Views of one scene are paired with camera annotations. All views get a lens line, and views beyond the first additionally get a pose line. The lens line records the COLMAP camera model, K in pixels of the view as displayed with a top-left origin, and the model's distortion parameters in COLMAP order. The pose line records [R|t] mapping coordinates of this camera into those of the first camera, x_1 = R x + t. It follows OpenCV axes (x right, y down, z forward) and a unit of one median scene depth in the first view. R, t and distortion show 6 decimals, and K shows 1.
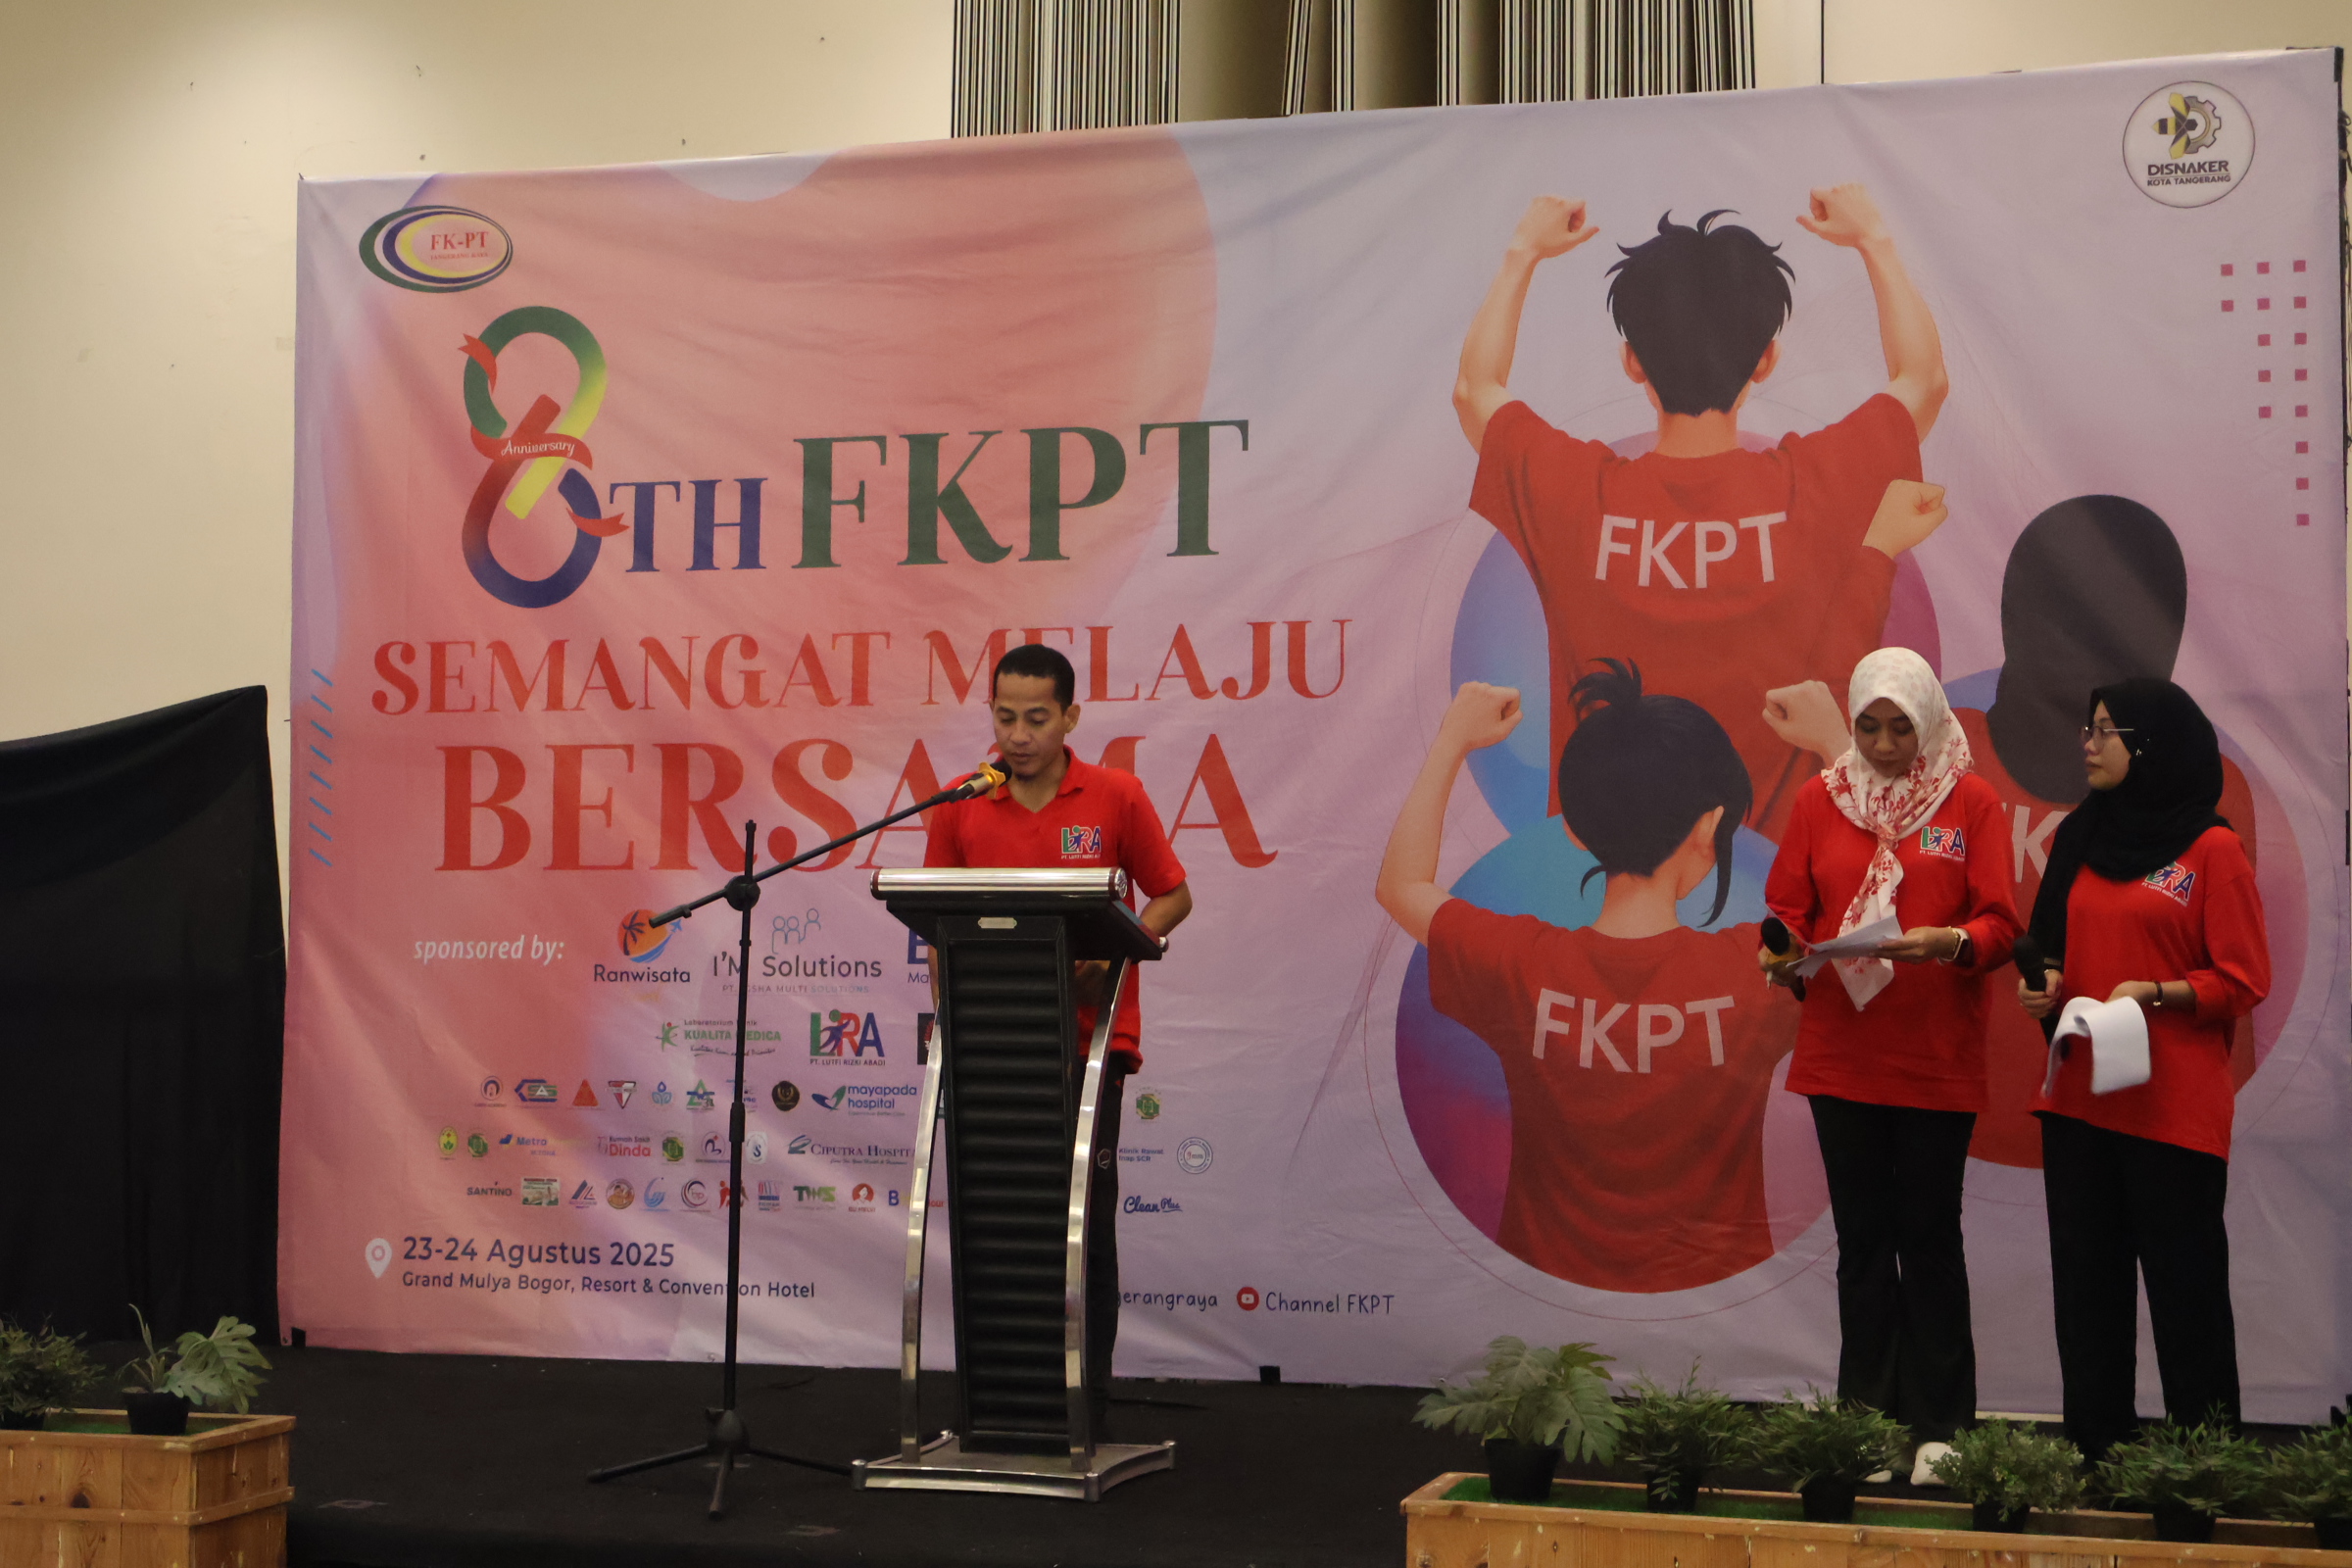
lens RADIAL K [[3564.3, 0, 1185.0], [0, 3564.3, 790.2], [0, 0, 1]] dist [0.001685, 0.000000]
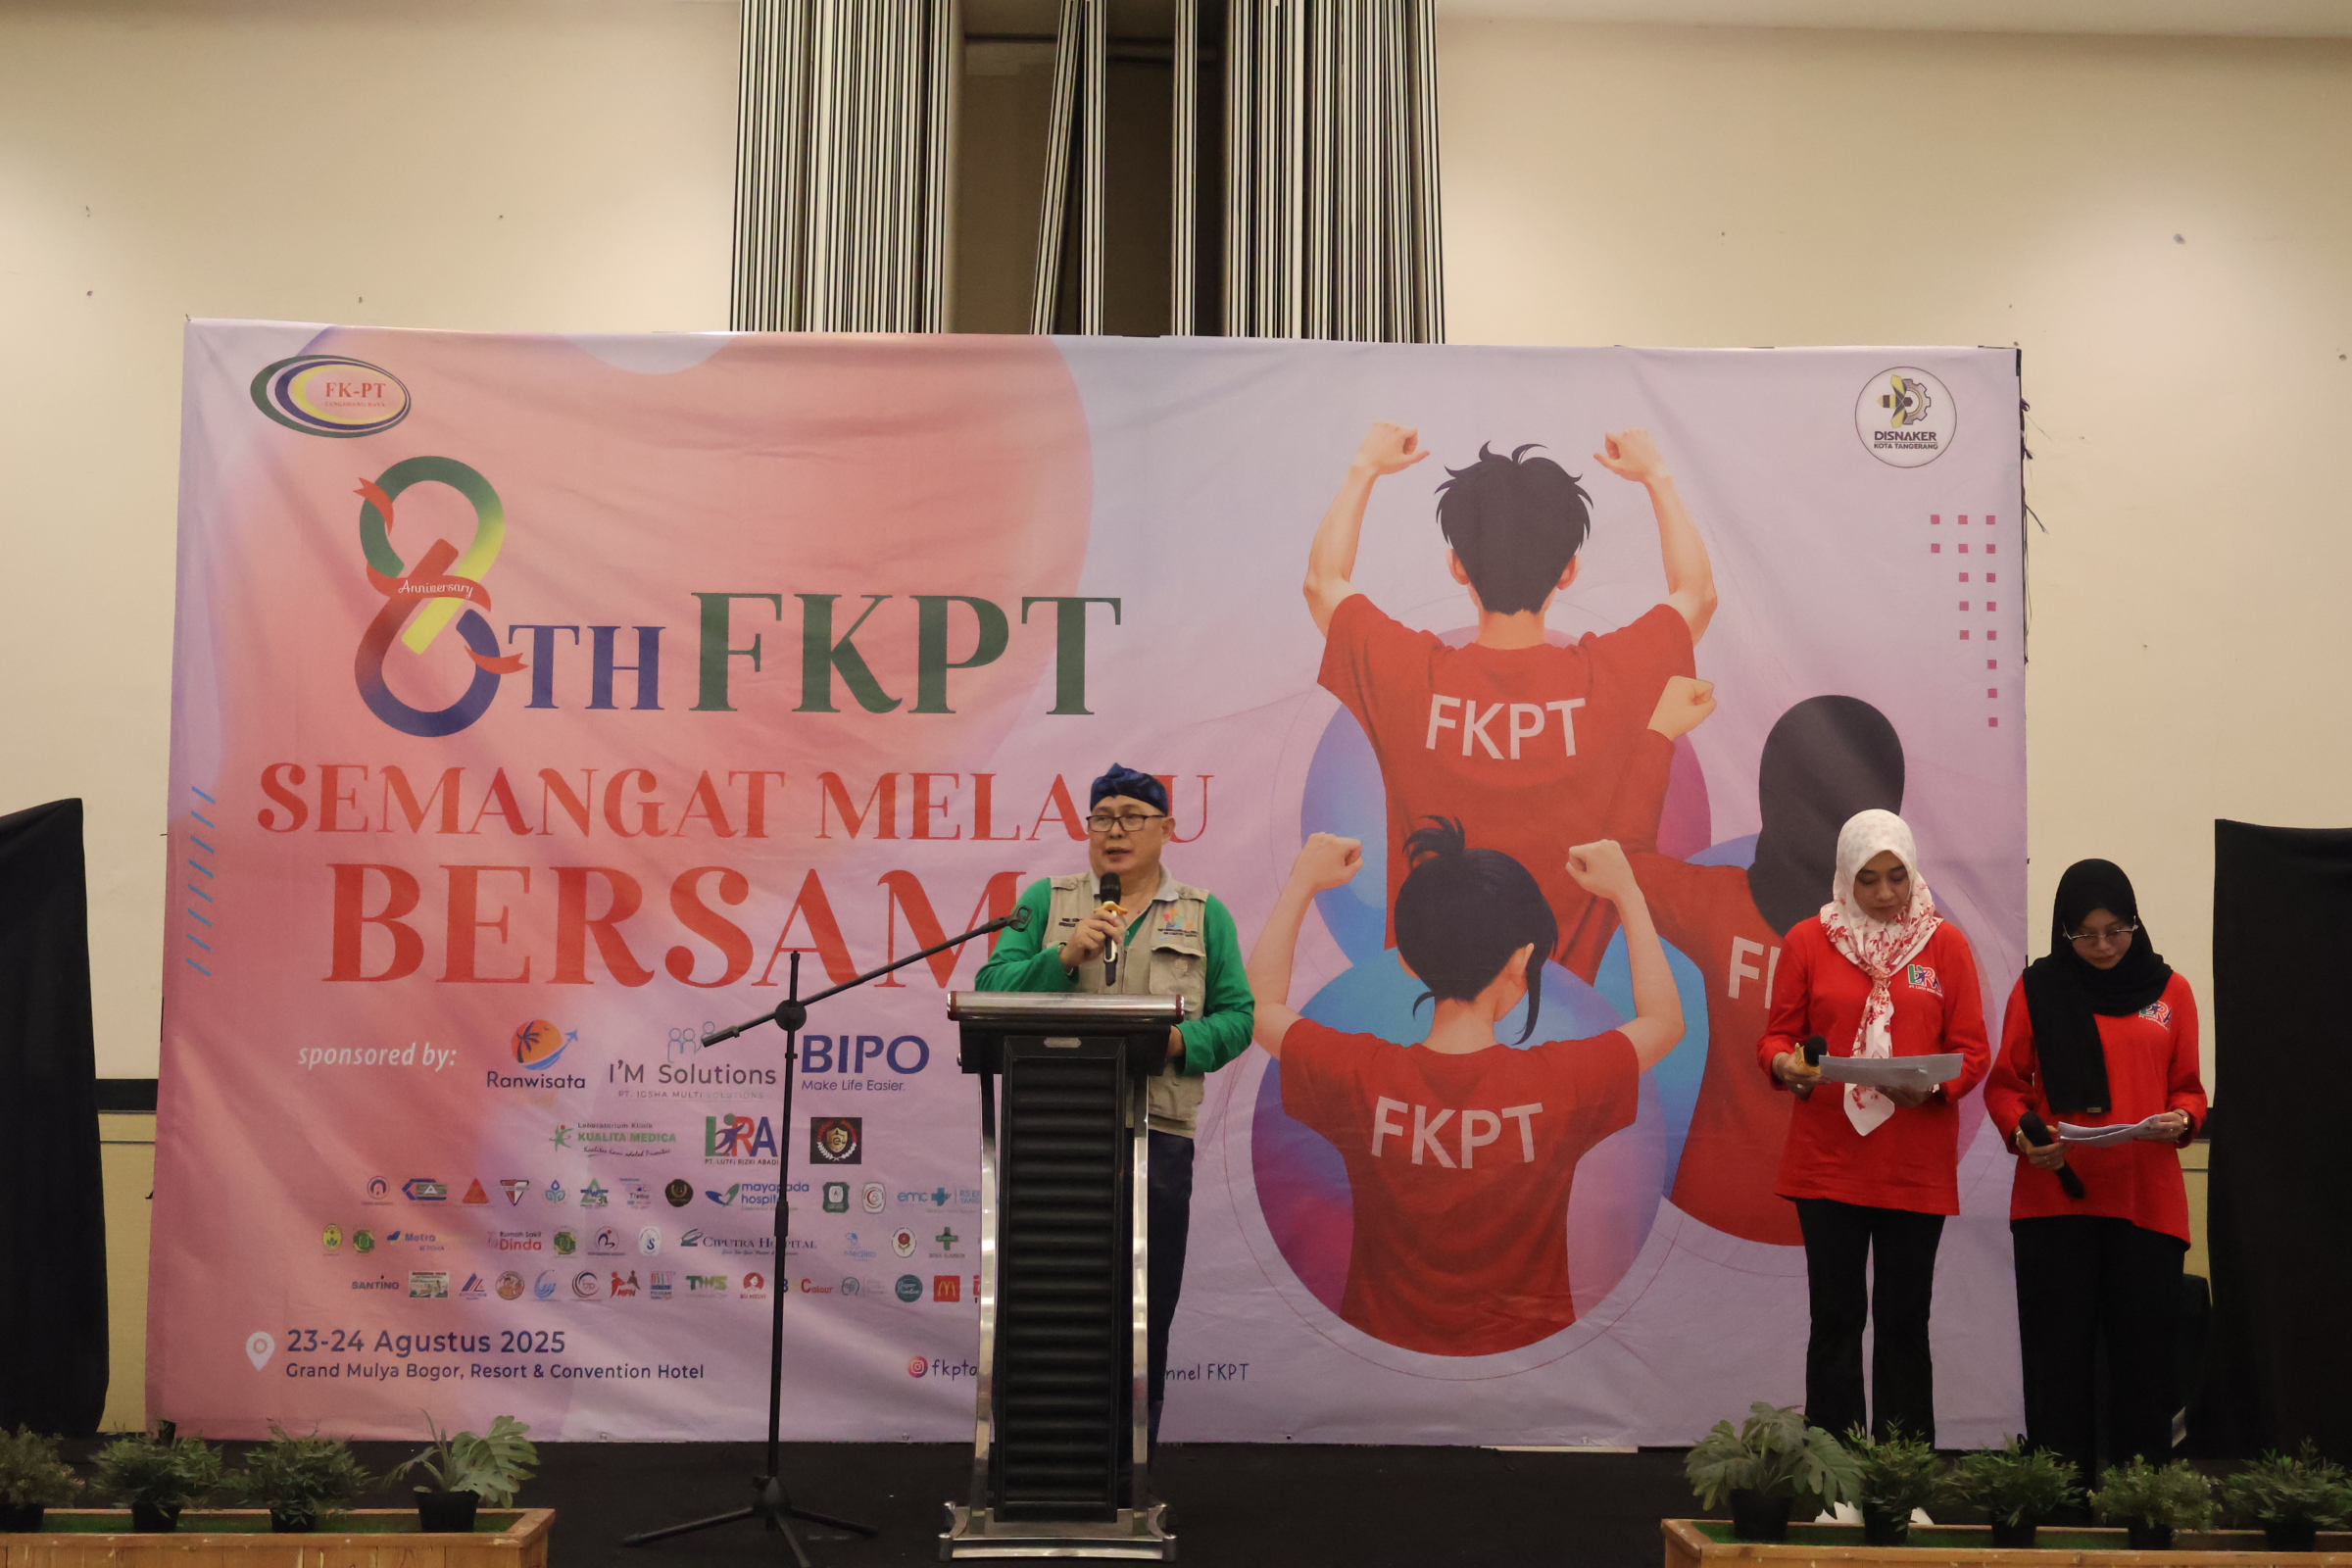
lens RADIAL K [[3121.5, 0, 1170.1], [0, 3121.5, 784.7], [0, 0, 1]] dist [0.003254, 0.000000]
pose [[0.952008, 0.031091, 0.304491, -0.274977], [-0.020048, 0.999025, -0.039326, -0.004733], [-0.305417, 0.031334, 0.951703, 0.041877]]
